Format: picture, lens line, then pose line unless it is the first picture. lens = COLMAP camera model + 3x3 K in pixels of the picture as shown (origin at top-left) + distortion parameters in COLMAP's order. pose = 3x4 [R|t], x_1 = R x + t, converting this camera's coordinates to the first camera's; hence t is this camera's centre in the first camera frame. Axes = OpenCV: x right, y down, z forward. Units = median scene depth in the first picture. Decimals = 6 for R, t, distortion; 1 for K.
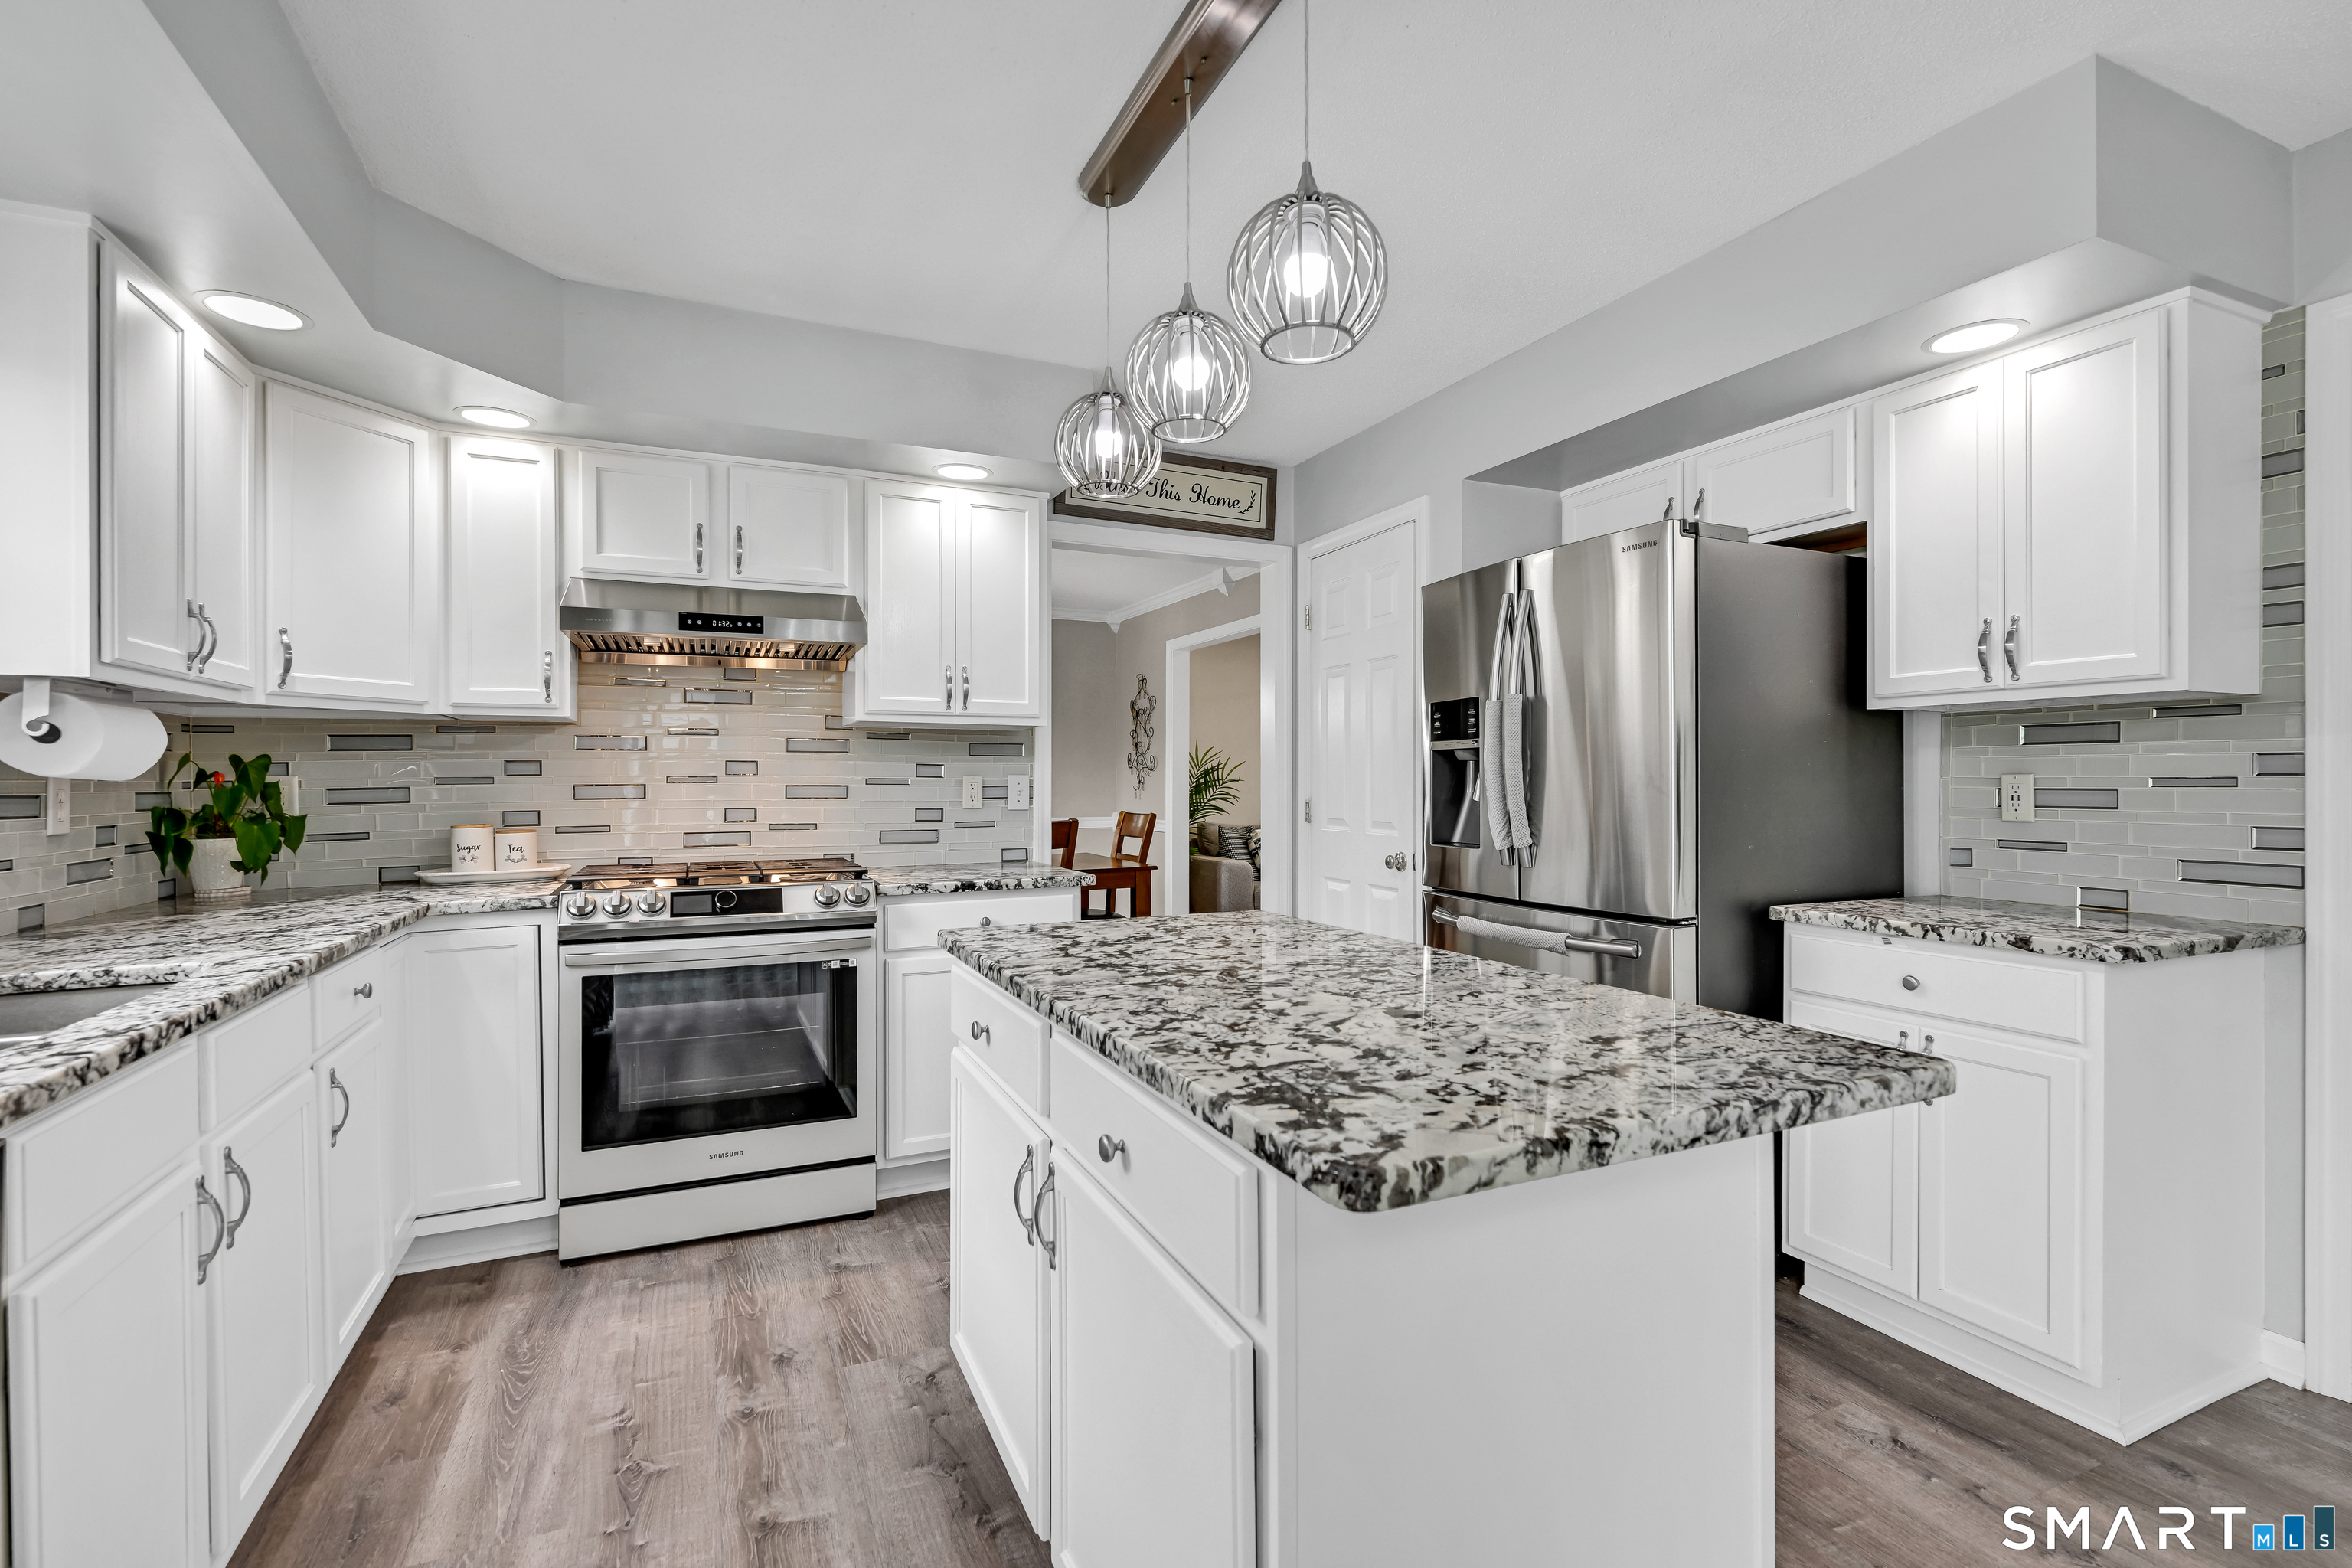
lens RADIAL K [[1072.0, 0, 1182.0], [0, 1072.0, 784.7], [0, 0, 1]] dist [0.003464, 0.000150]
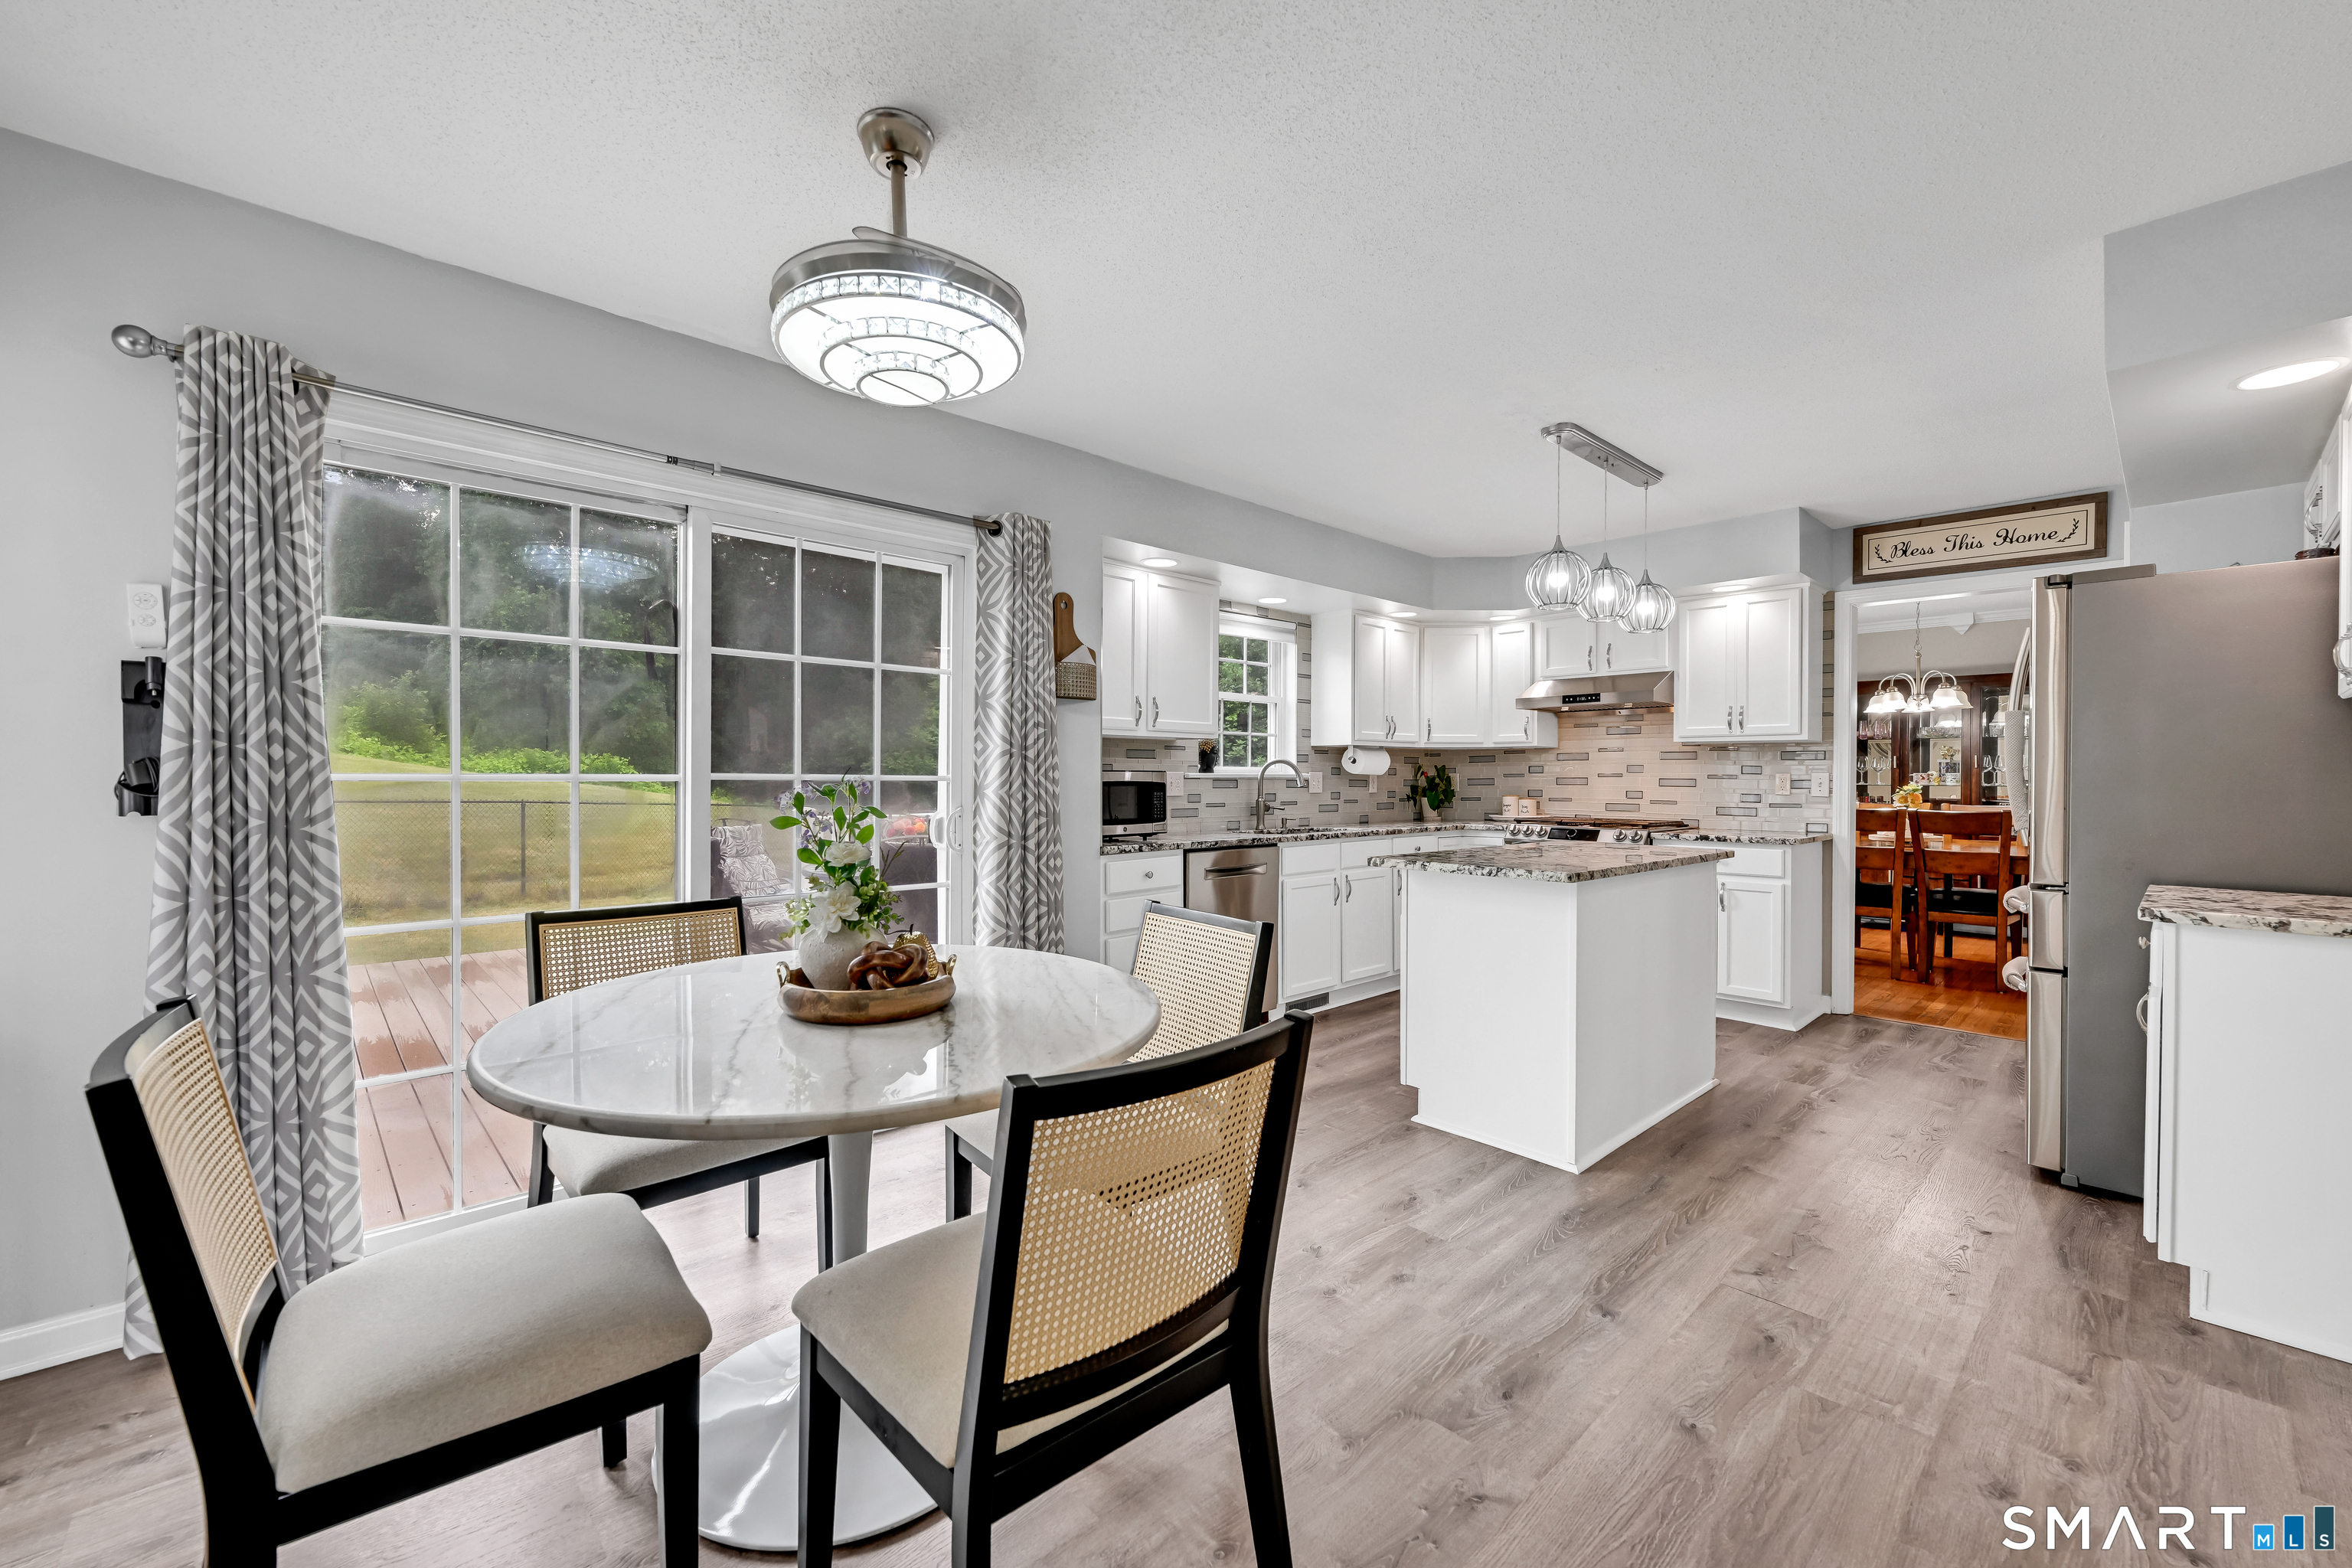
lens RADIAL K [[945.7, 0, 1176.7], [0, 945.7, 785.7], [0, 0, 1]] dist [0.001696, -0.000483]
pose [[0.322525, 0.012135, -0.946483, 0.960539], [-0.006757, 0.999922, 0.010518, 0.001374], [0.946537, 0.003003, 0.322582, -0.284902]]
